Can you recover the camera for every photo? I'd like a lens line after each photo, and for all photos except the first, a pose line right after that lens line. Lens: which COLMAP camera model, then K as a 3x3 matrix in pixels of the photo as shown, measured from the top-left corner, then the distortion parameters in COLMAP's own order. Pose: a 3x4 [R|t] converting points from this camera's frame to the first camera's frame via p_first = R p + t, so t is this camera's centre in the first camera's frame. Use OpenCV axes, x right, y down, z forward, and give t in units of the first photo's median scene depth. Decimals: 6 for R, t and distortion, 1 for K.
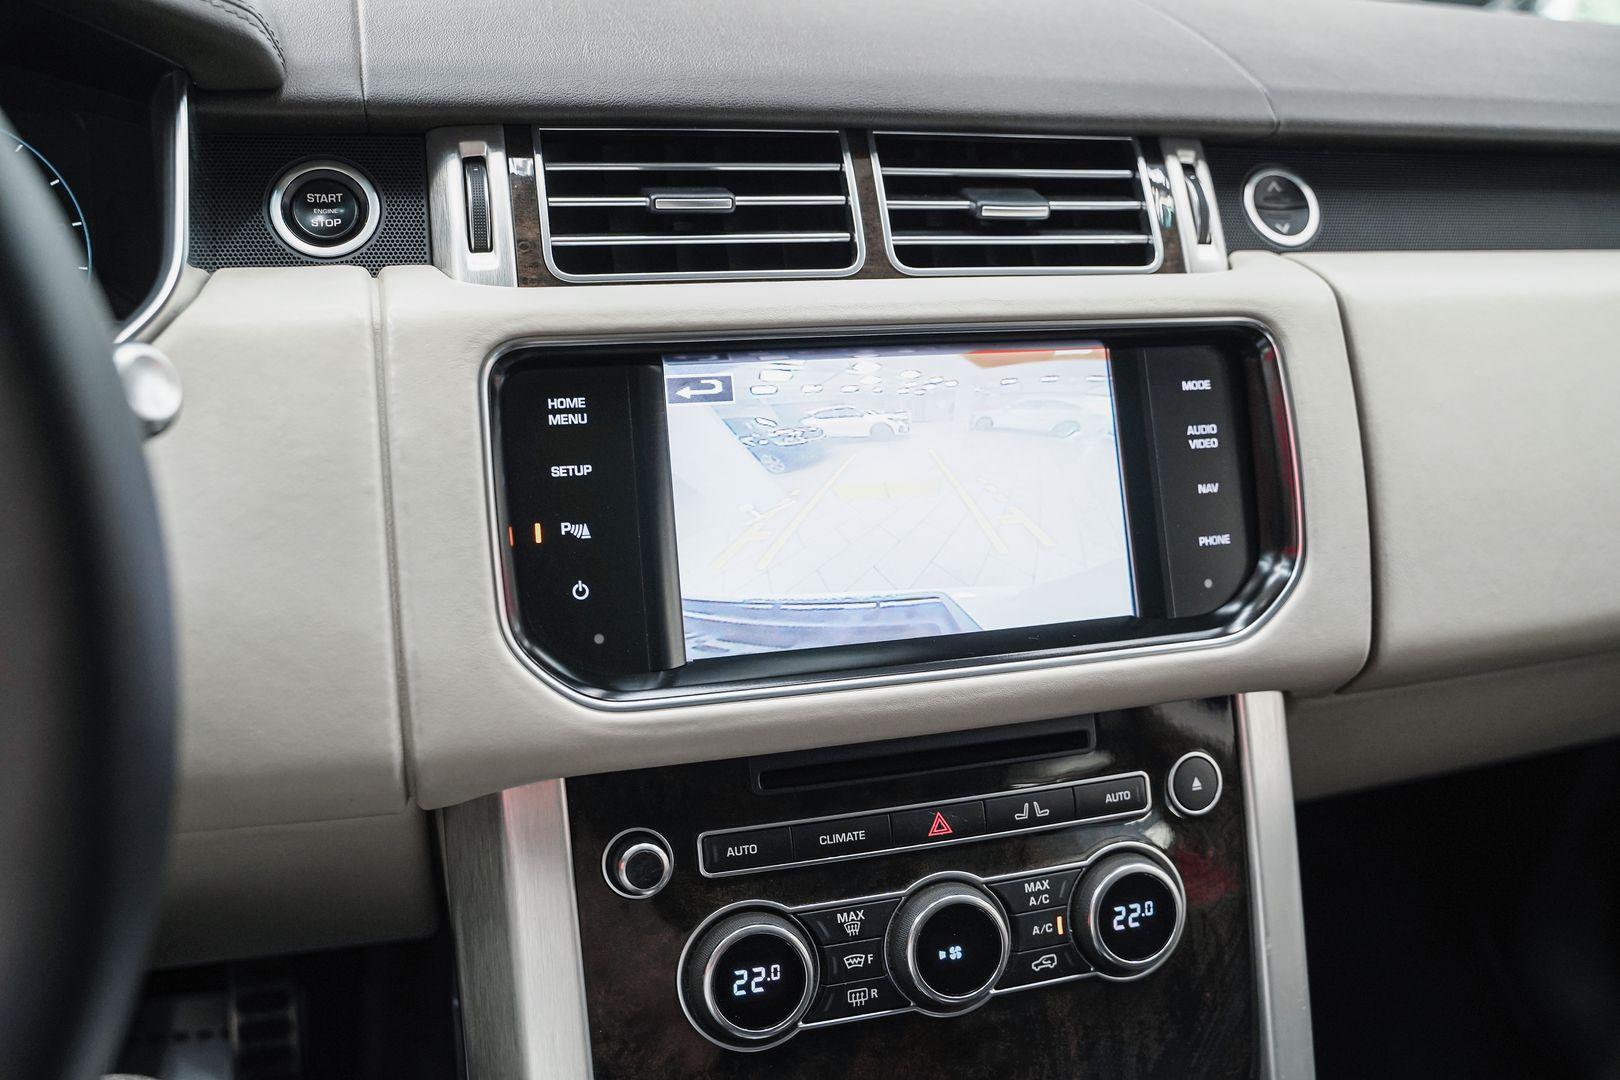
lens RADIAL K [[1385.0, 0, 810.0], [0, 1385.0, 540.0], [0, 0, 1]] dist [-0.072542, 0.003026]
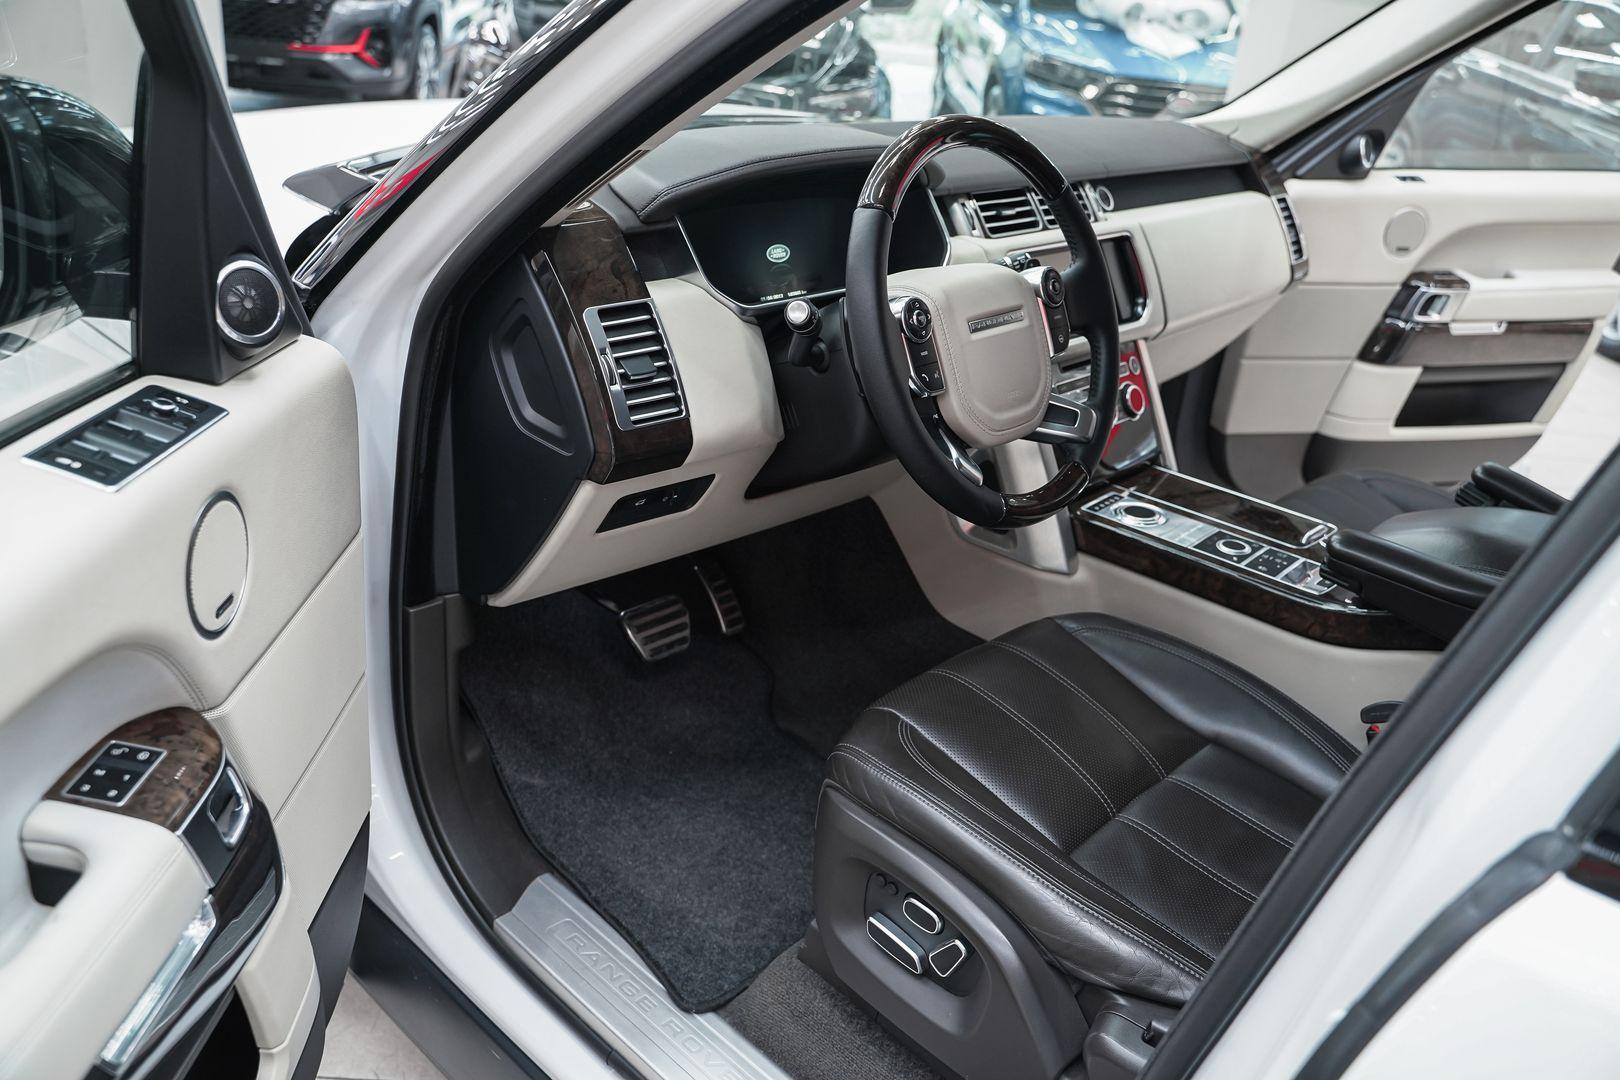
lens RADIAL K [[1314.7, 0, 810.0], [0, 1314.7, 540.0], [0, 0, 1]] dist [-0.123223, 0.106767]
pose [[0.866077, -0.198488, 0.458818, -2.224588], [0.178598, 0.980080, 0.086863, 0.192838], [-0.466920, 0.006714, 0.884274, -1.680933]]
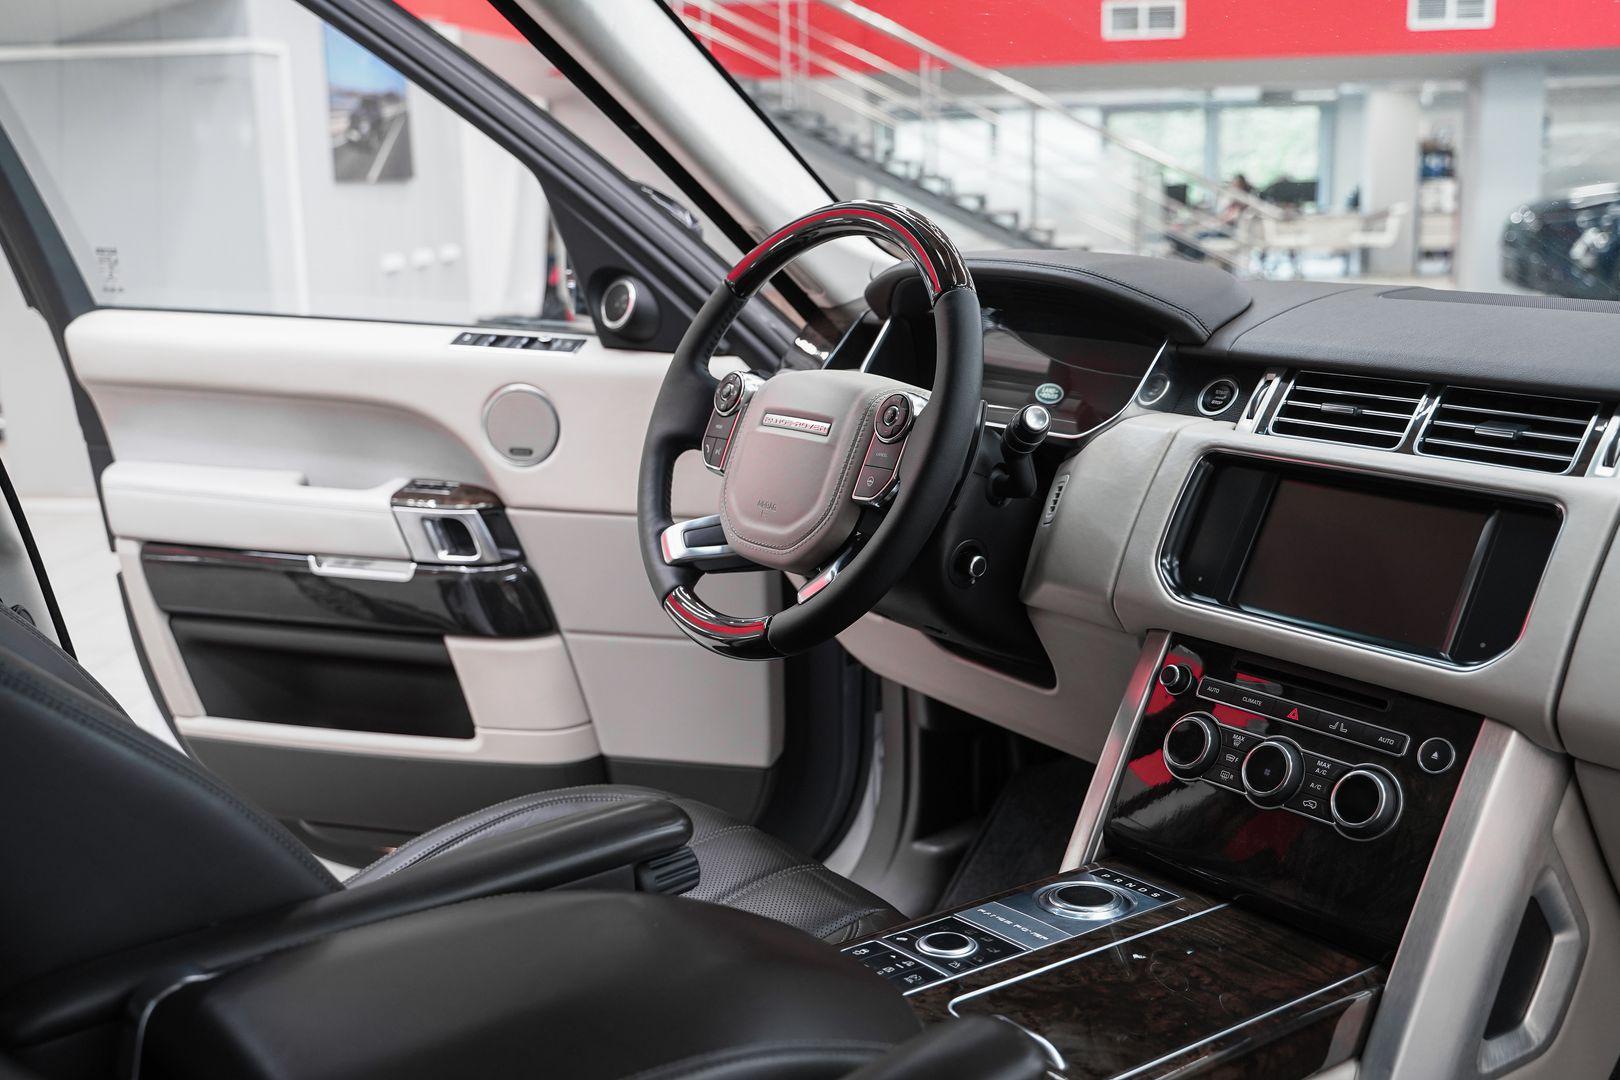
lens RADIAL K [[1697.2, 0, 809.6], [0, 1697.2, 510.9], [0, 0, 1]] dist [-0.033767, 0.040050]
pose [[0.342719, 0.121066, -0.931604, 2.064958], [-0.368743, 0.929412, -0.014873, 0.230340], [0.864044, 0.348620, 0.363170, -0.556716]]
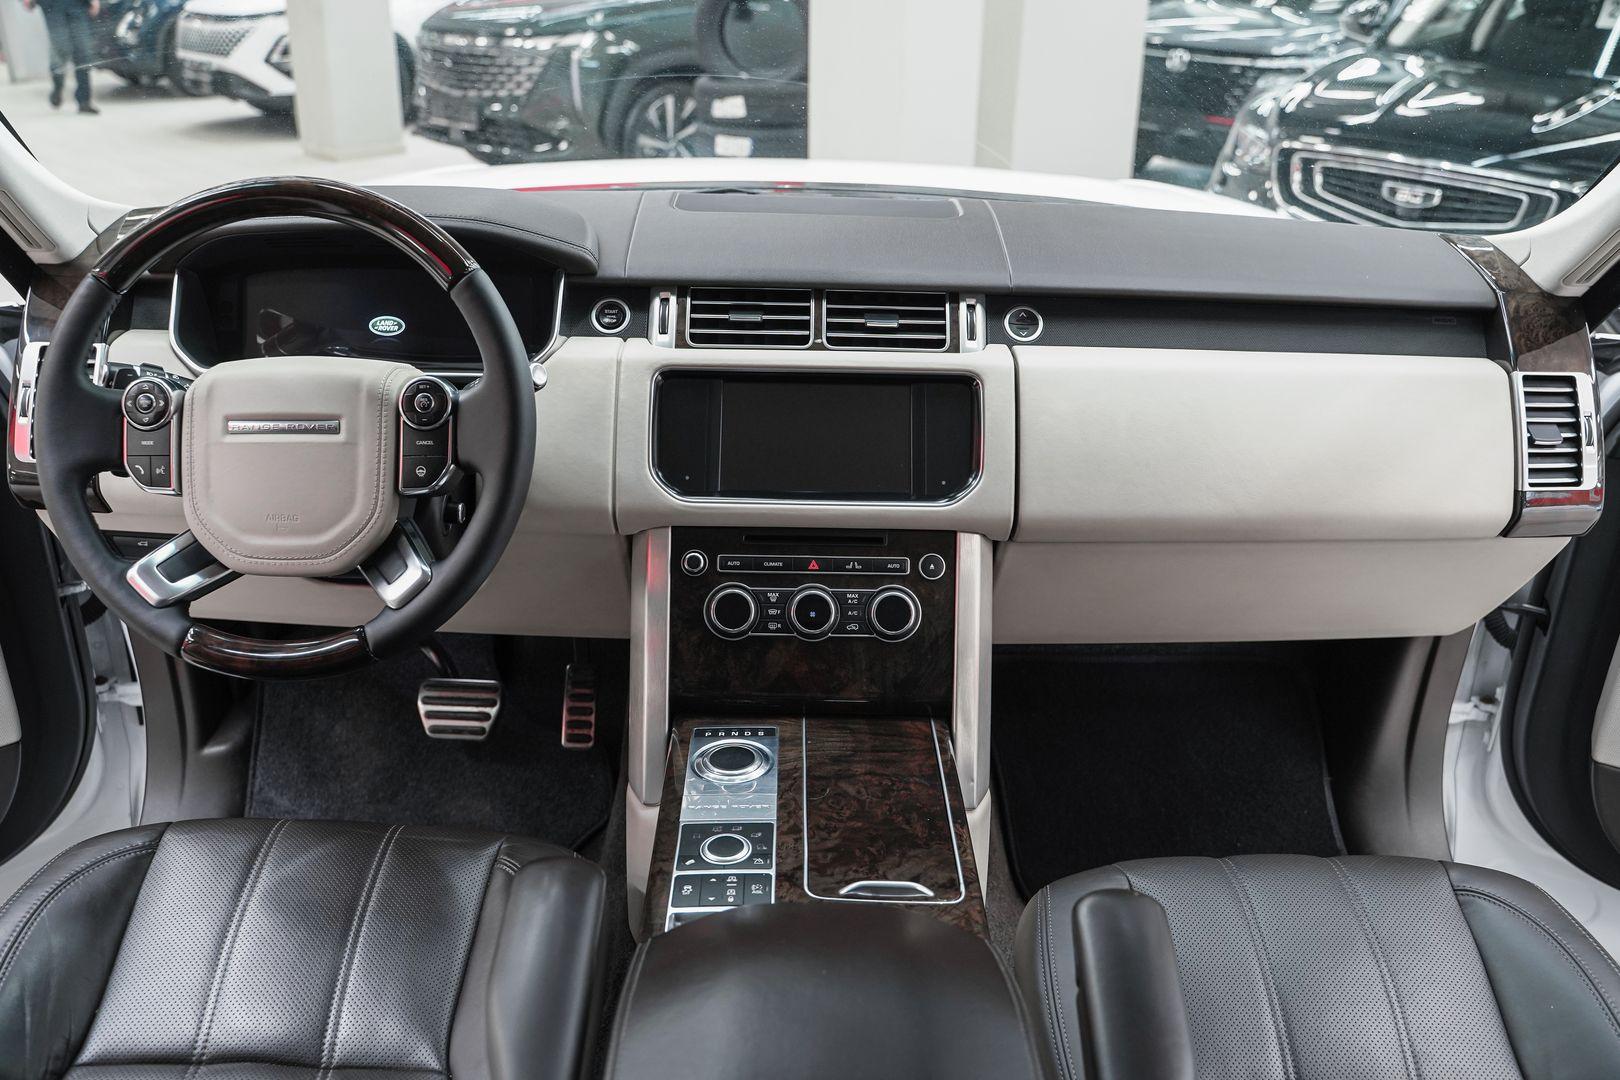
lens RADIAL K [[1339.6, 0, 810.0], [0, 1339.6, 540.0], [0, 0, 1]] dist [-0.126938, 0.124955]
pose [[0.959774, 0.081864, -0.268574, 0.754245], [-0.087682, 0.996101, -0.009716, 0.187145], [0.266731, 0.032874, 0.963210, -1.391657]]
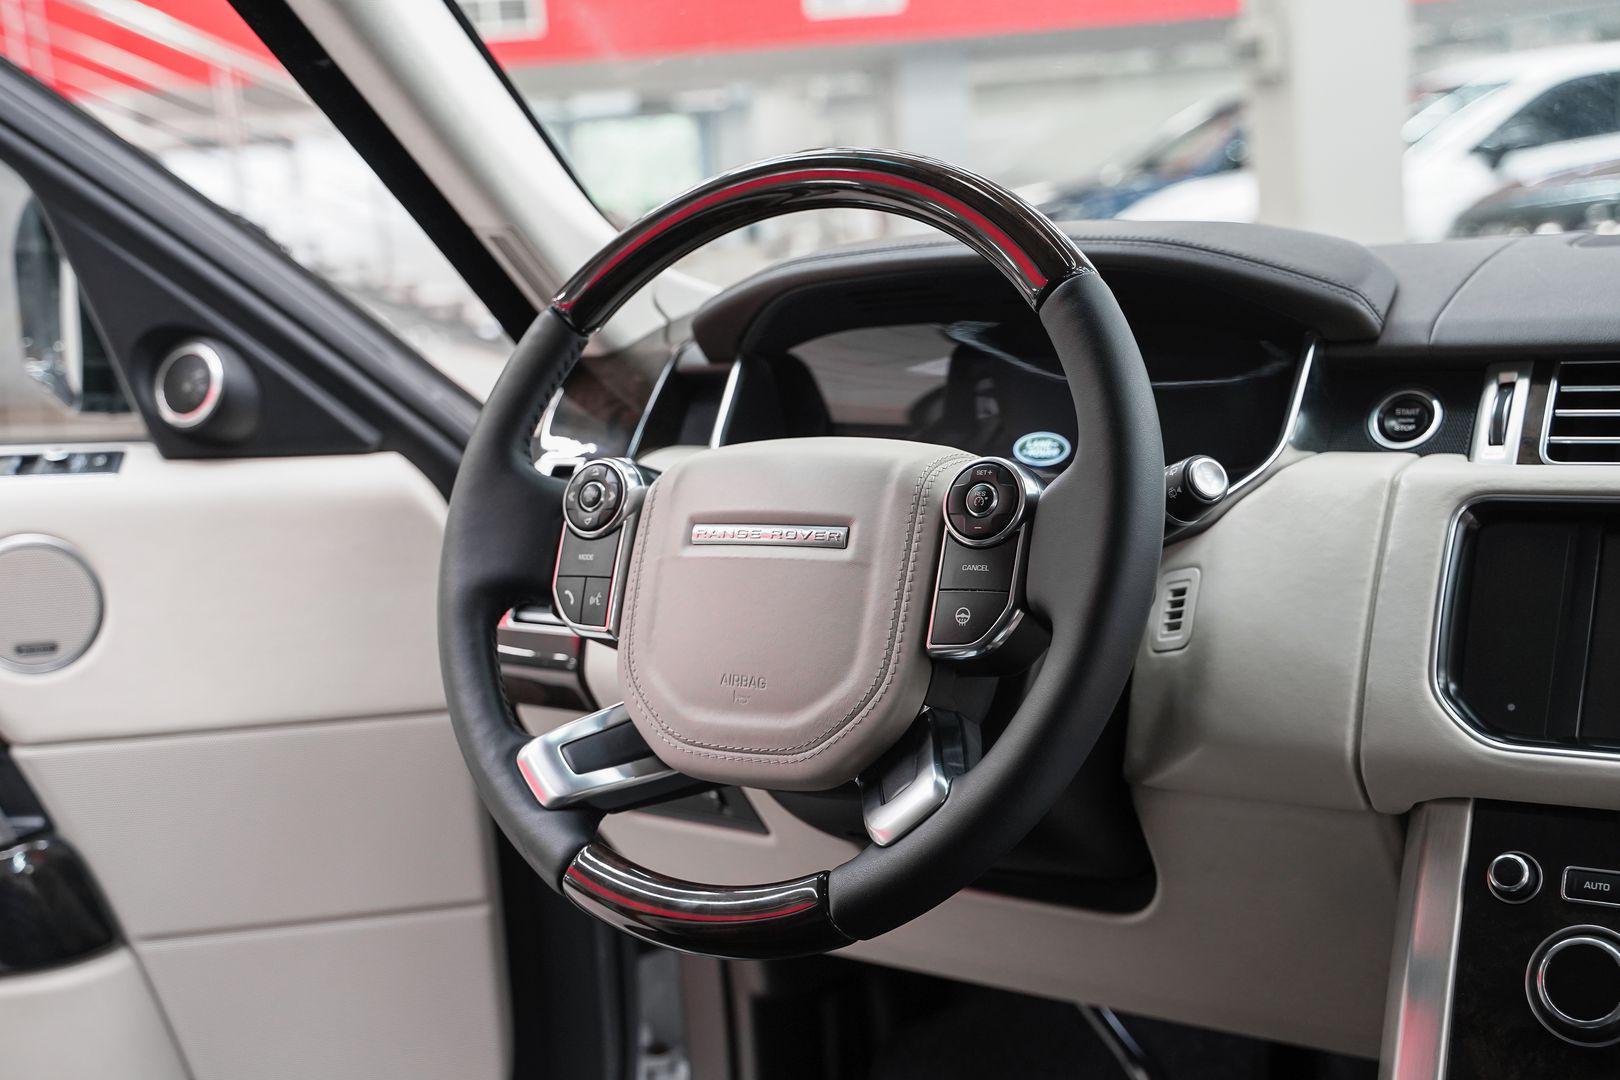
lens RADIAL K [[2138.6, 0, 772.3], [0, 2138.6, 498.7], [0, 0, 1]] dist [0.017276, 0.041297]
pose [[0.631373, 0.006071, -0.775456, 0.987756], [-0.225980, 0.958010, -0.176491, 0.394771], [0.741823, 0.286669, 0.606234, -0.863401]]
